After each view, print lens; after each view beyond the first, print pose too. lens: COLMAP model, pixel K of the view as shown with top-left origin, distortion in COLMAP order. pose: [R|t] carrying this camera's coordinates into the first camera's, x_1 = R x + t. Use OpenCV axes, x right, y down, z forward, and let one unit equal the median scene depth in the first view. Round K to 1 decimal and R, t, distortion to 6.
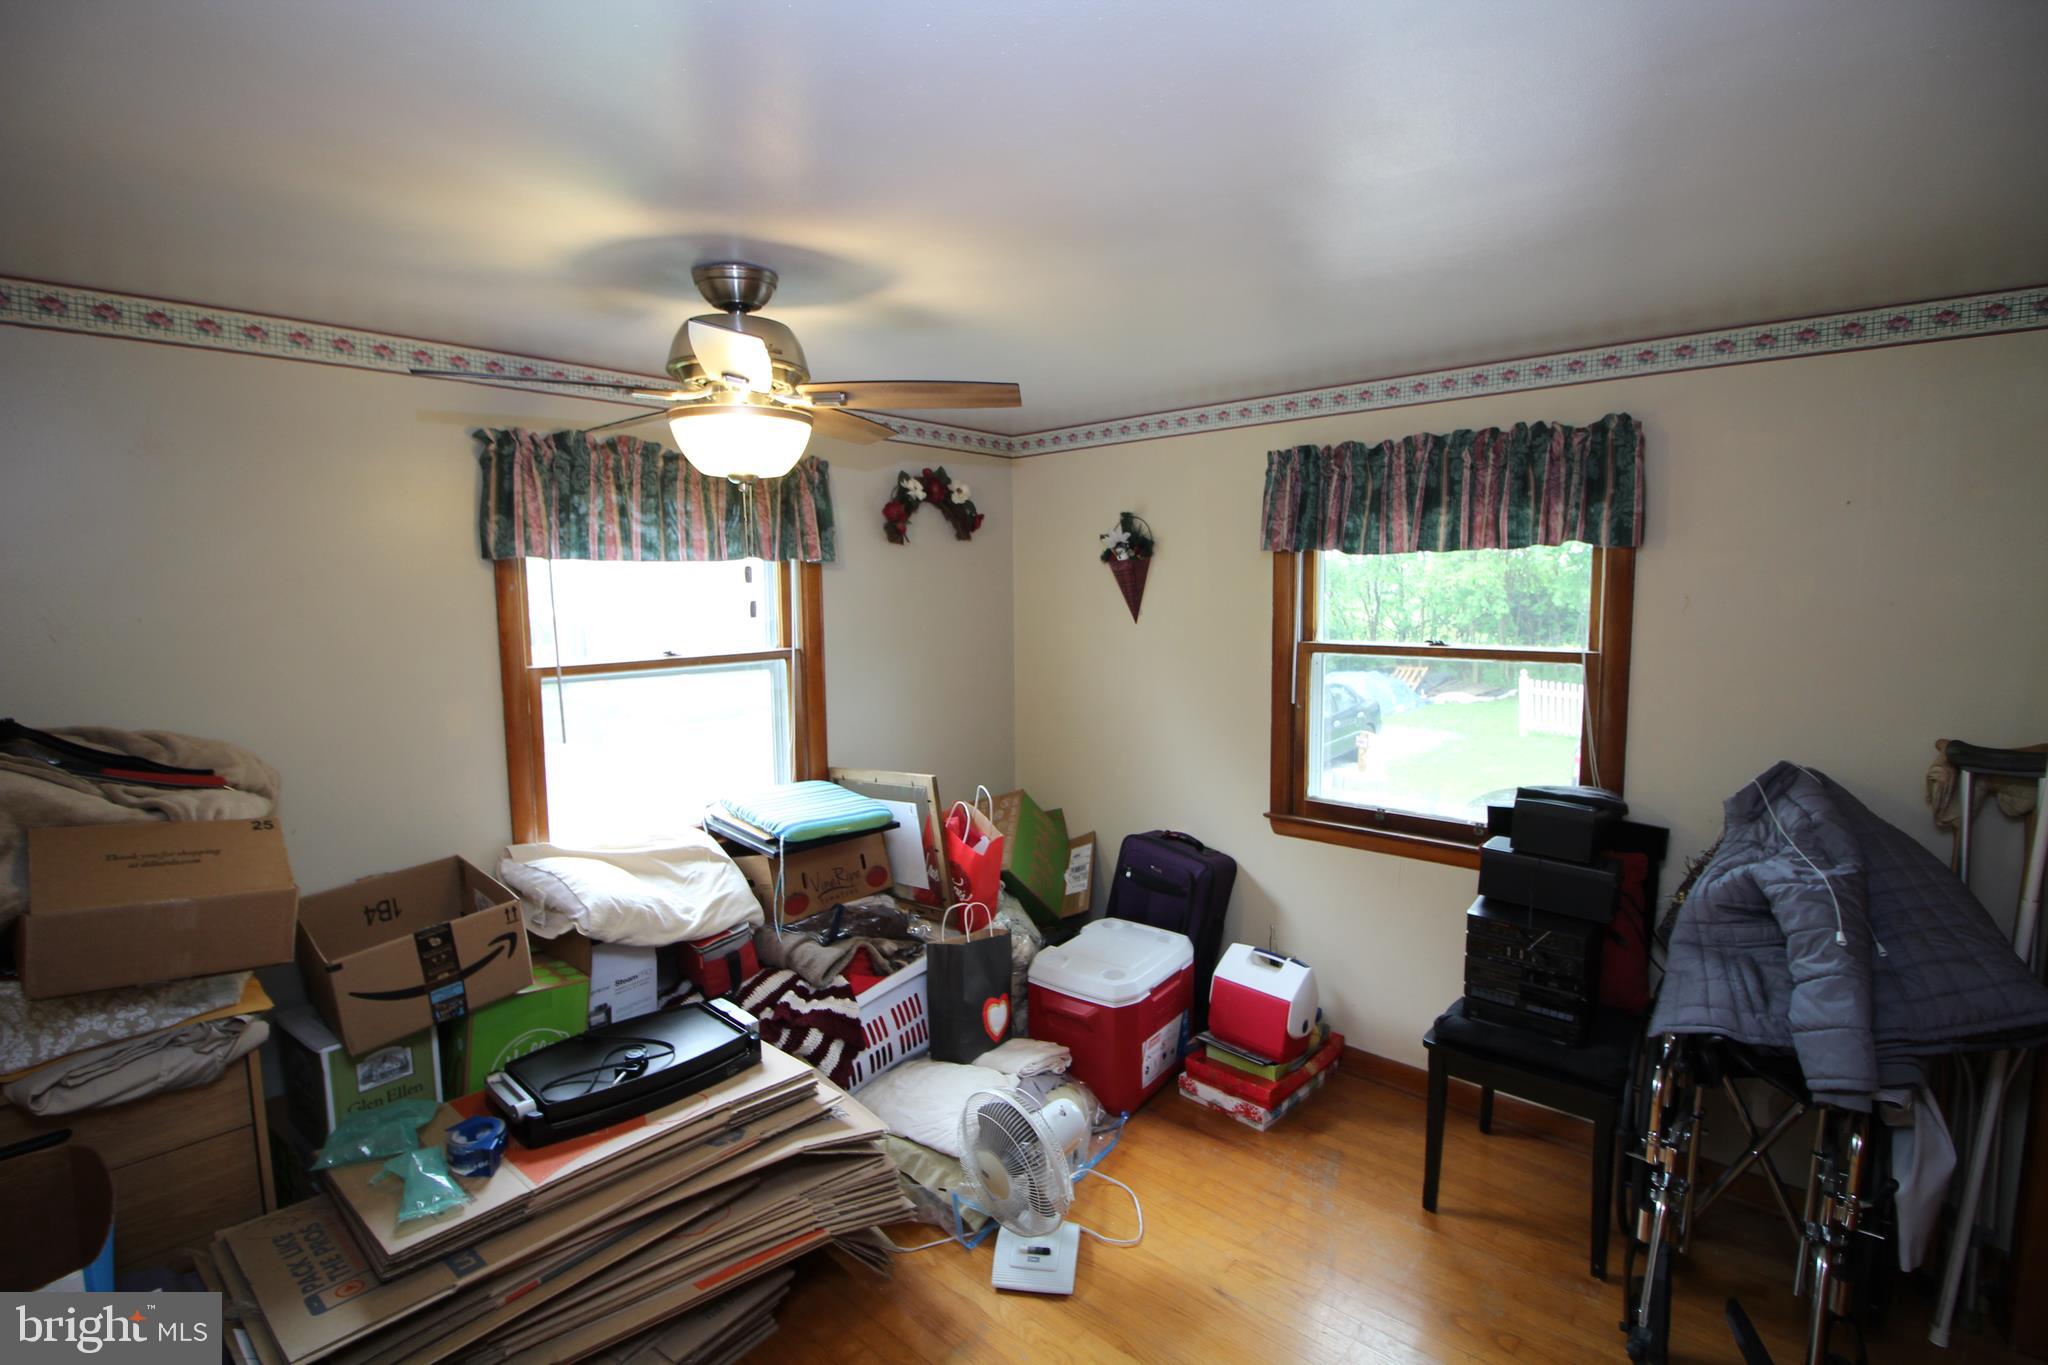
lens RADIAL K [[948.1, 0, 1024.0], [0, 948.1, 675.8], [0, 0, 1]] dist [0.001758, -0.015051]
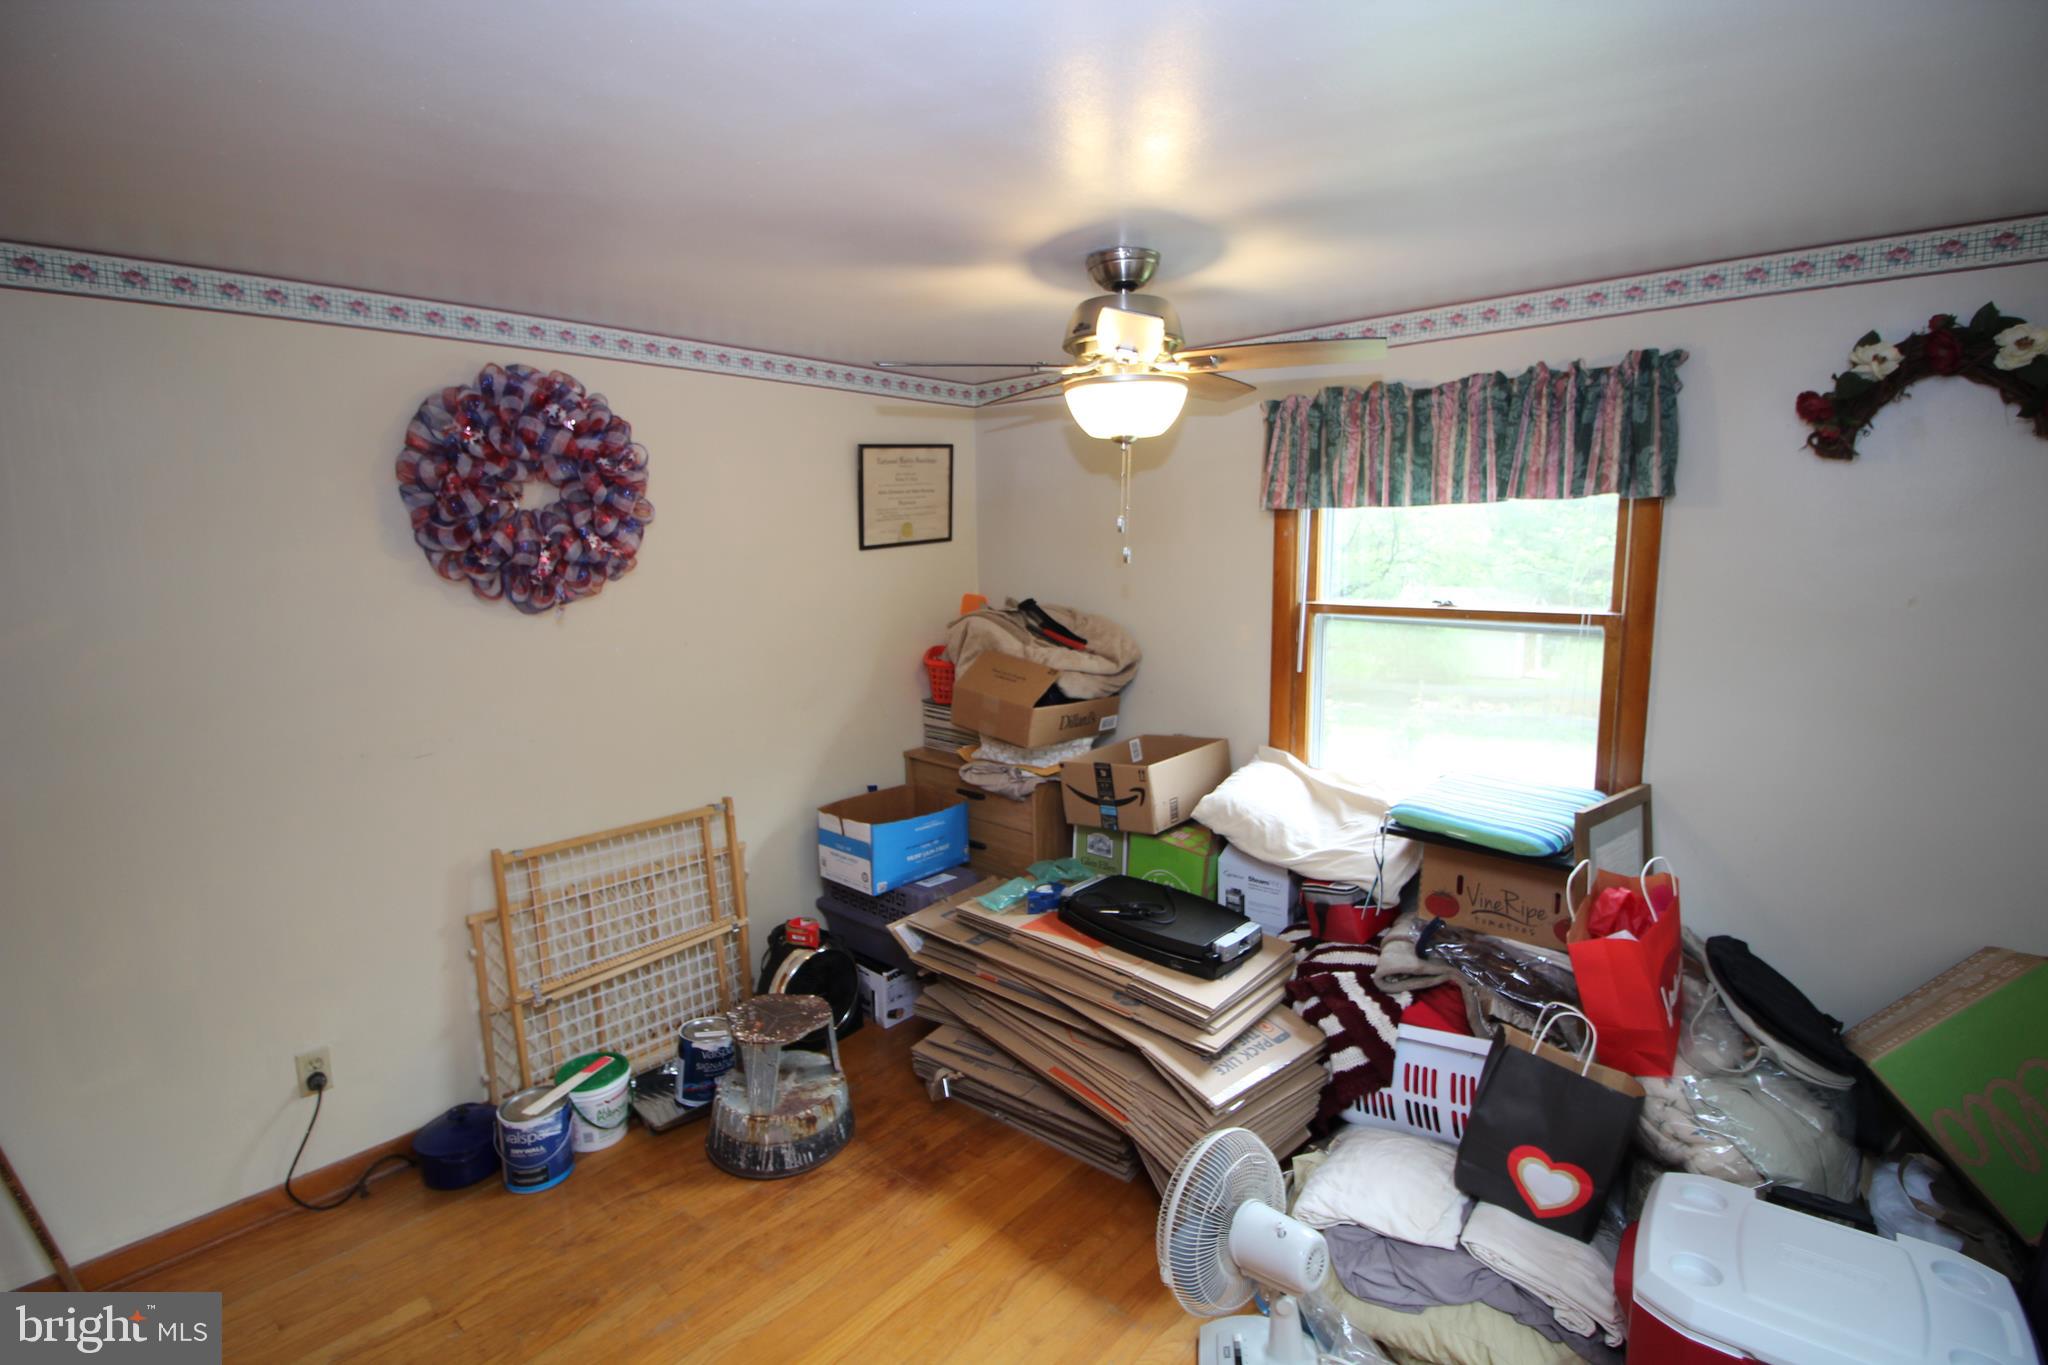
lens RADIAL K [[935.4, 0, 1024.0], [0, 935.4, 682.5], [0, 0, 1]] dist [-0.000020, -0.000123]
pose [[-0.011556, 0.163249, -0.986517, 0.337558], [-0.089426, 0.982461, 0.163625, -0.037255], [0.995926, 0.090111, 0.003245, 0.357021]]
